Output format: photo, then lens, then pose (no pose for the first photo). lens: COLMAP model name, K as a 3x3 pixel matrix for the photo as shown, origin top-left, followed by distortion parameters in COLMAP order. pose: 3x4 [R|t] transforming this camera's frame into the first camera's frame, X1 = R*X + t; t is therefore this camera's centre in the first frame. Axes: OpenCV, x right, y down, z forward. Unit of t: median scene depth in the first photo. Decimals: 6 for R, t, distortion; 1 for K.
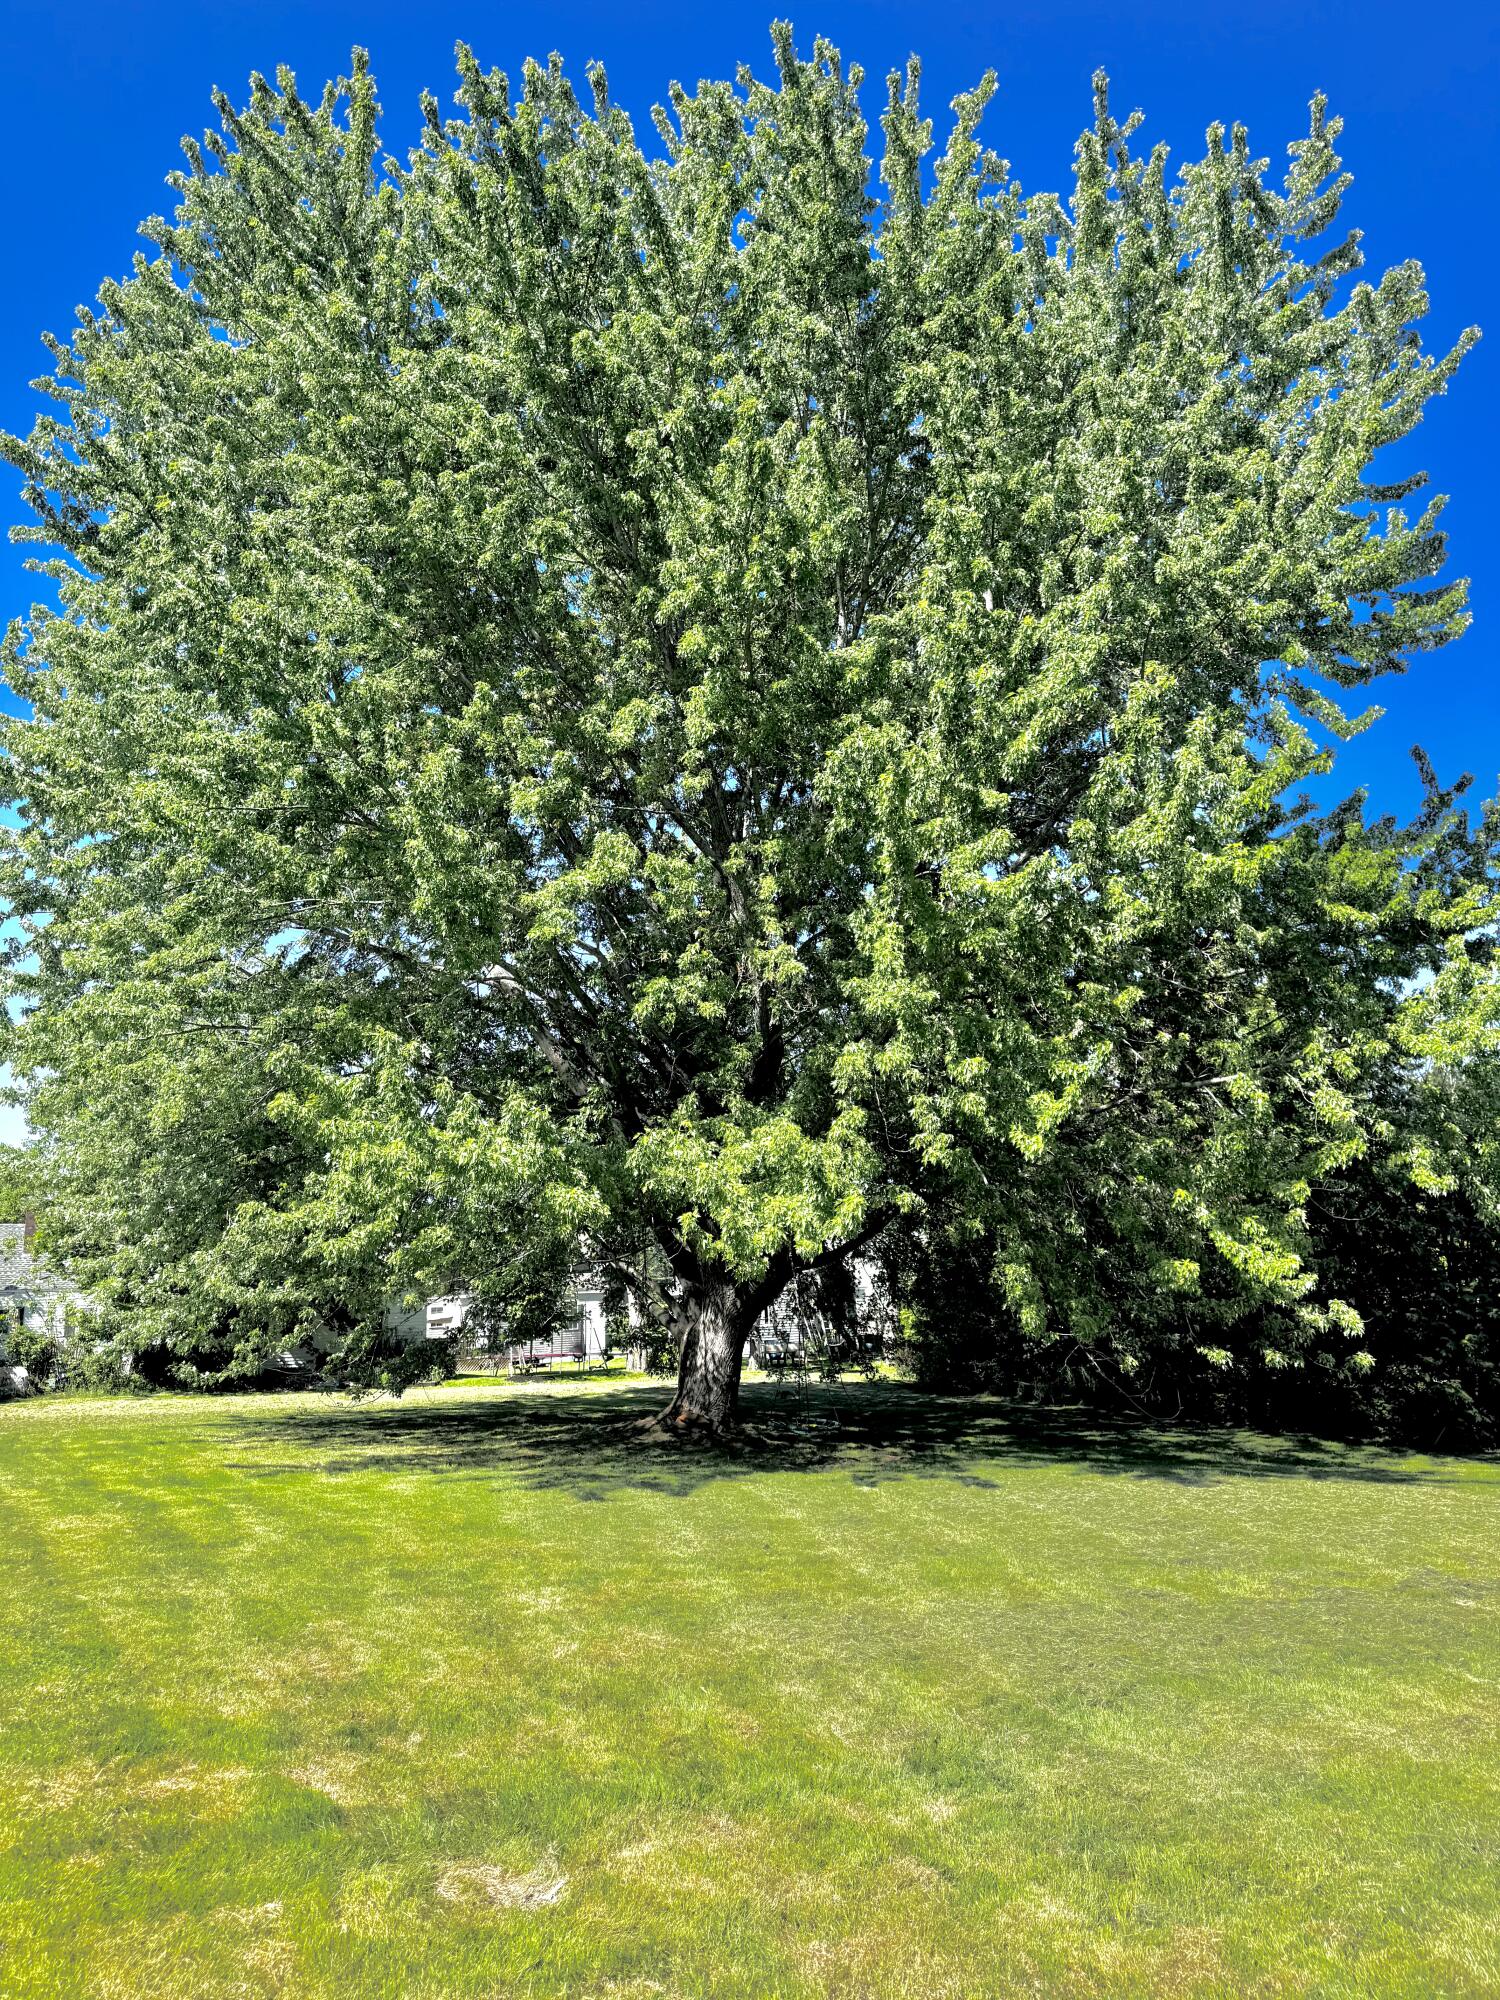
lens RADIAL K [[1394.1, 0, 750.0], [0, 1394.1, 1000.0], [0, 0, 1]] dist [0.070001, -0.088762]
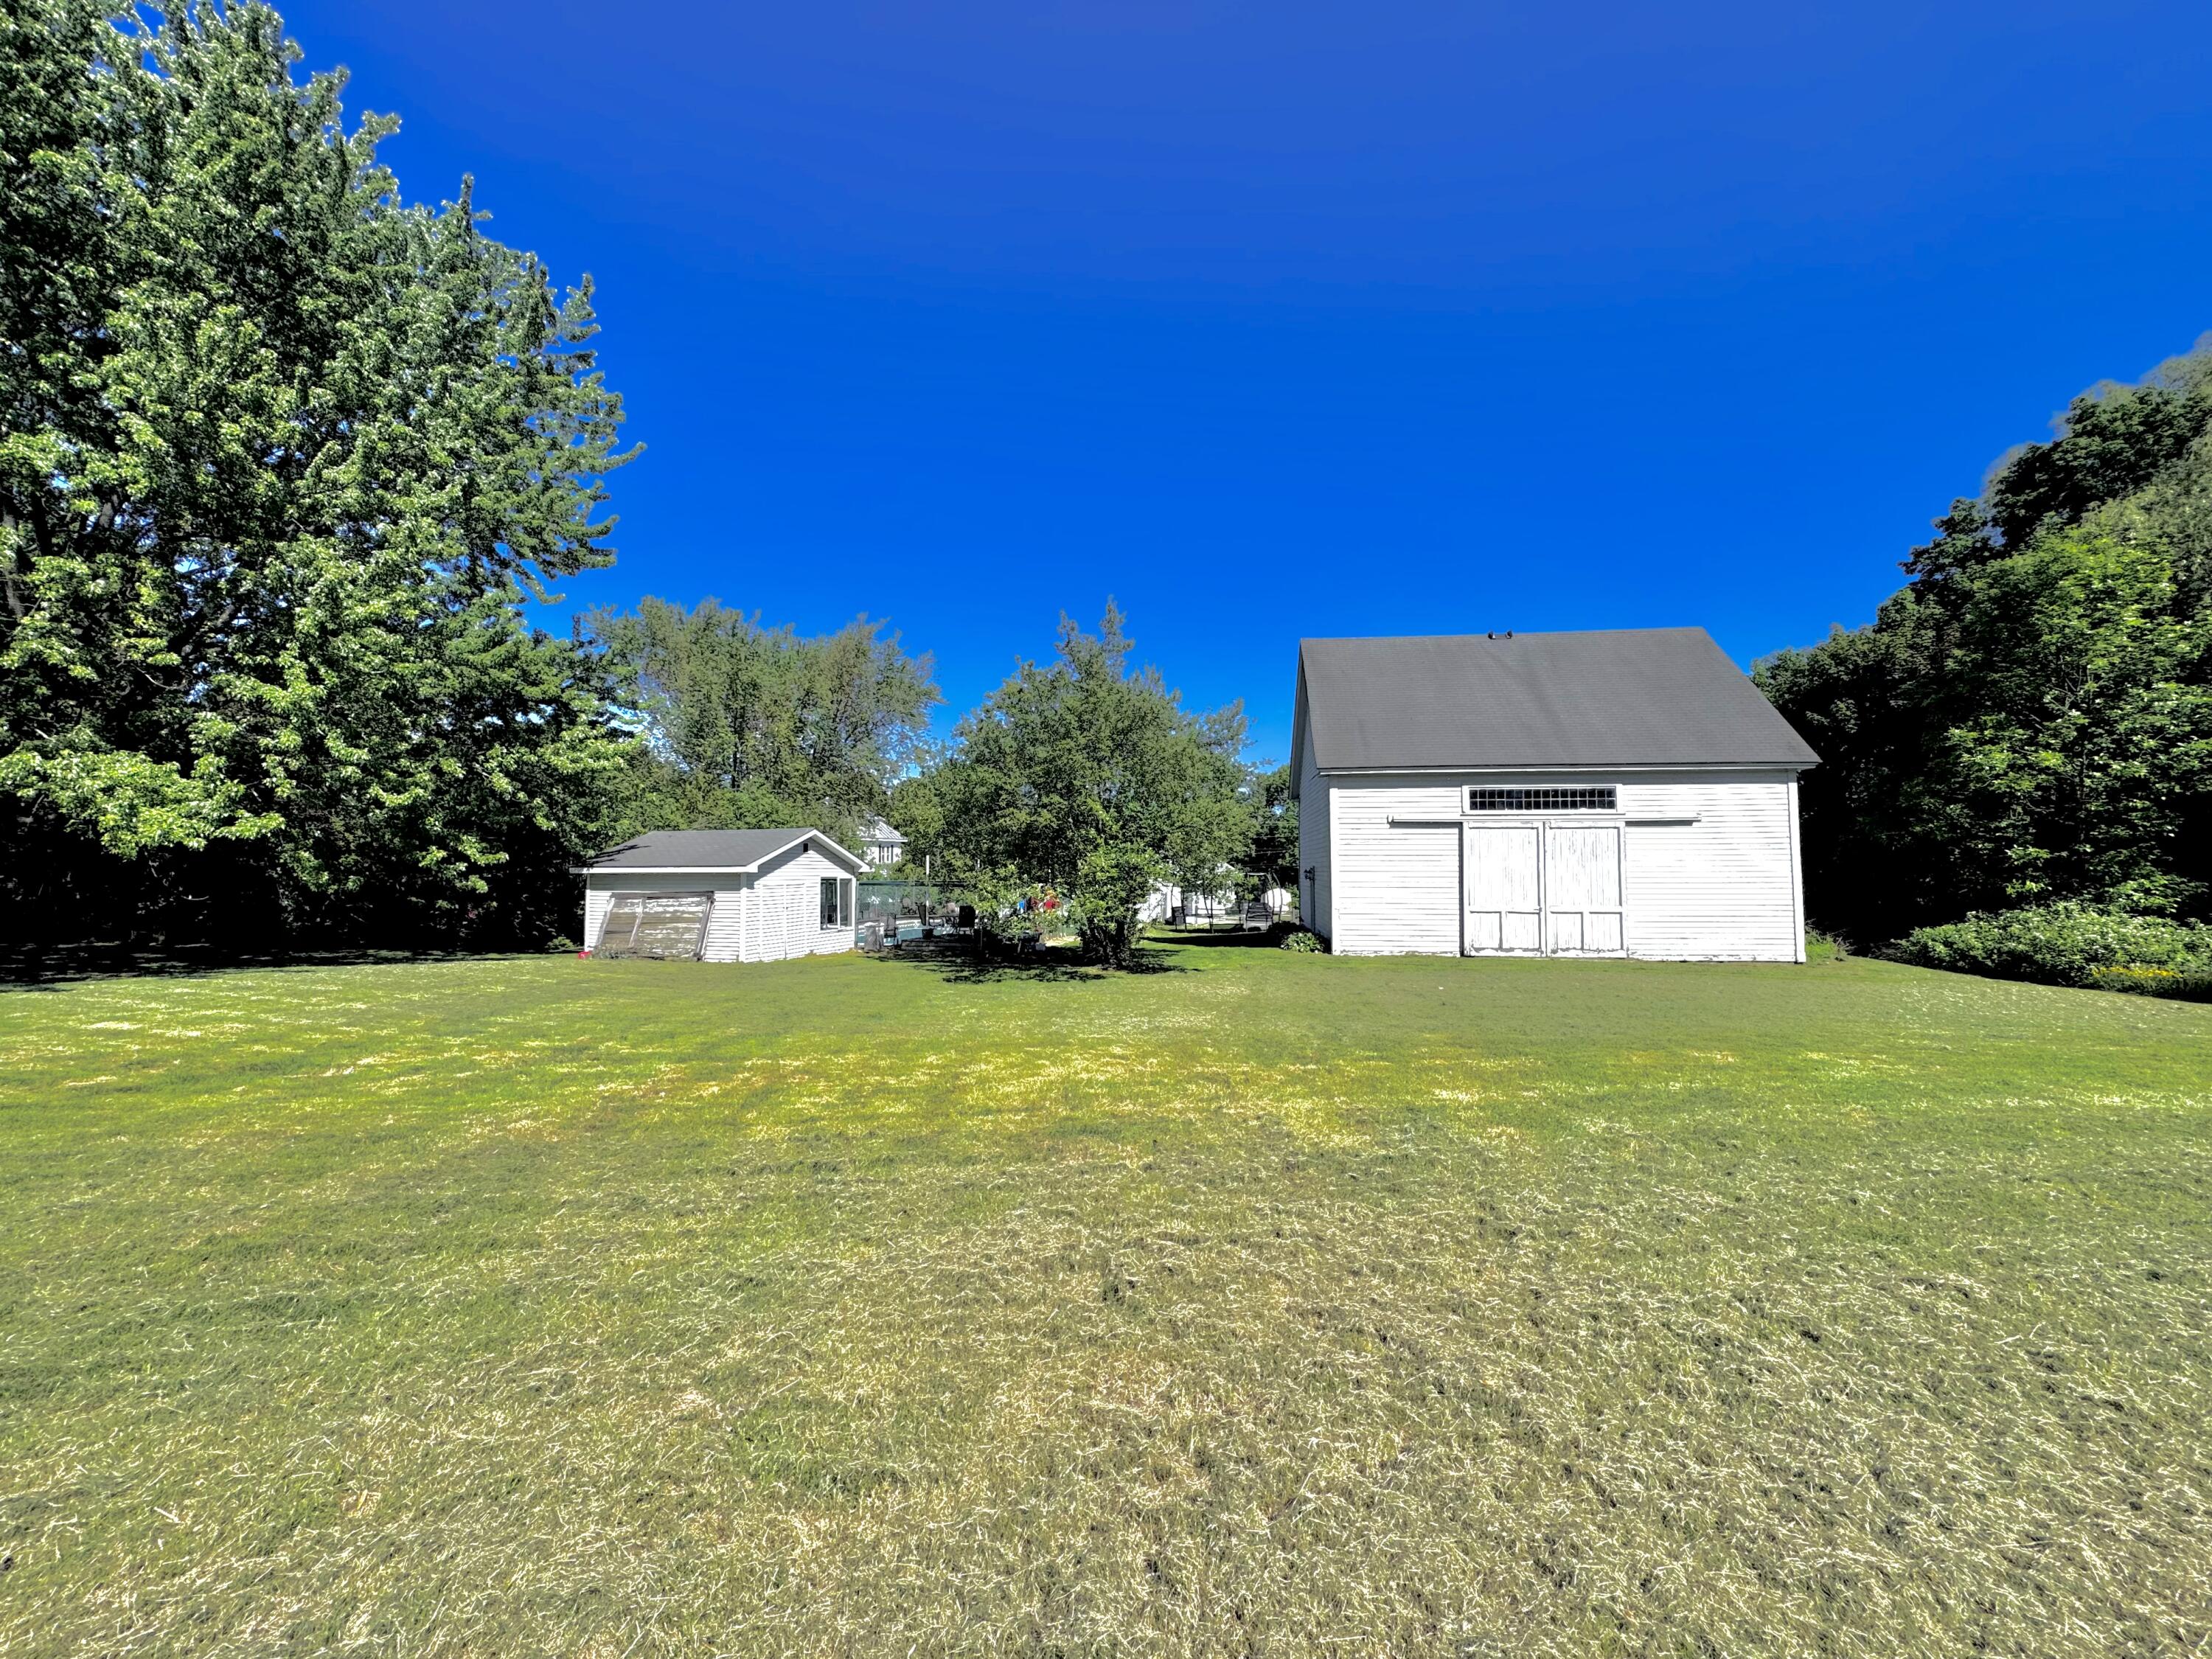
lens RADIAL K [[876.8, 0, 1103.2], [0, 876.8, 817.6], [0, 0, 1]] dist [0.001919, 0.000342]
pose [[0.440467, 0.085570, 0.893682, -0.341572], [-0.205390, 0.978651, 0.007524, -0.065358], [-0.873959, -0.186867, 0.448639, -0.343975]]
